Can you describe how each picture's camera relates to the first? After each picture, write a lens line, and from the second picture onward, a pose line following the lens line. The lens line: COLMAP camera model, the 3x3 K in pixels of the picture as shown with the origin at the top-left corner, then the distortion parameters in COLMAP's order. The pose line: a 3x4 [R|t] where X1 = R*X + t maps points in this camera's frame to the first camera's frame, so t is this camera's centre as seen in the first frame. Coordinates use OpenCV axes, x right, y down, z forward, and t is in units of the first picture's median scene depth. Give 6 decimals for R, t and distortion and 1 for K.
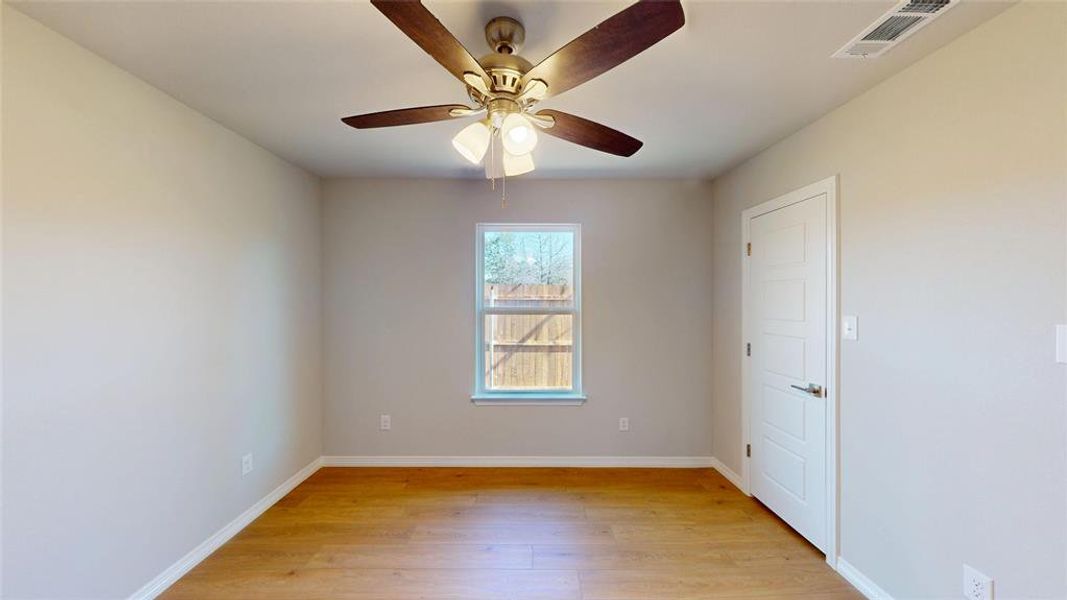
lens RADIAL K [[338.9, 0, 543.1], [0, 338.9, 299.7], [0, 0, 1]] dist [-0.000780, 0.000293]
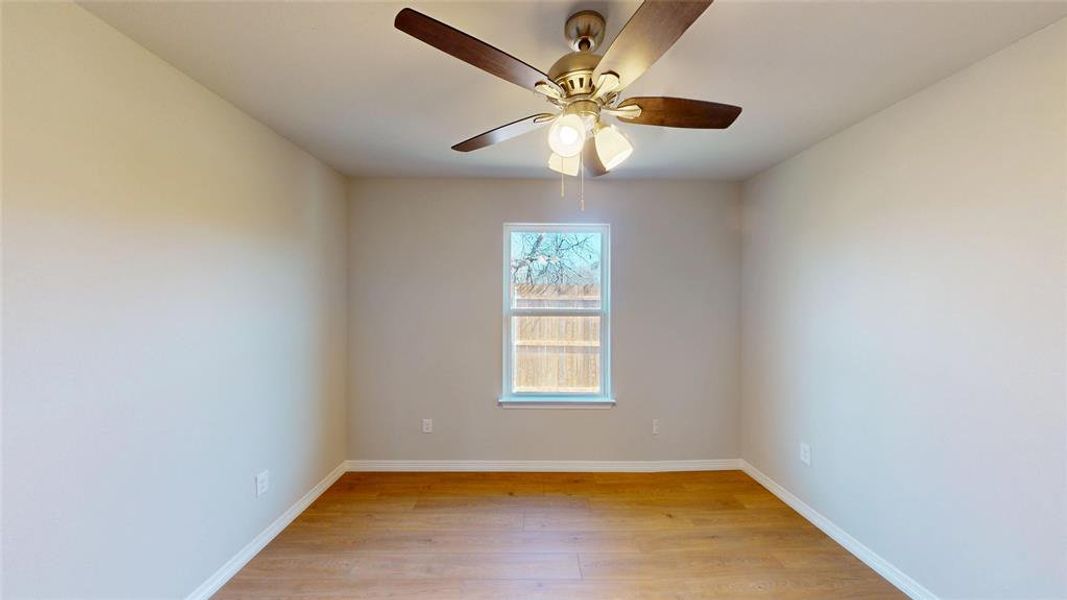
lens RADIAL K [[338.9, 0, 529.0], [0, 338.9, 302.0], [0, 0, 1]] dist [-0.000780, 0.000293]
pose [[0.999996, 0.001377, 0.002574, -0.126446], [-0.001365, 0.999988, -0.004619, 0.008740], [-0.002580, 0.004615, 0.999986, 0.018688]]
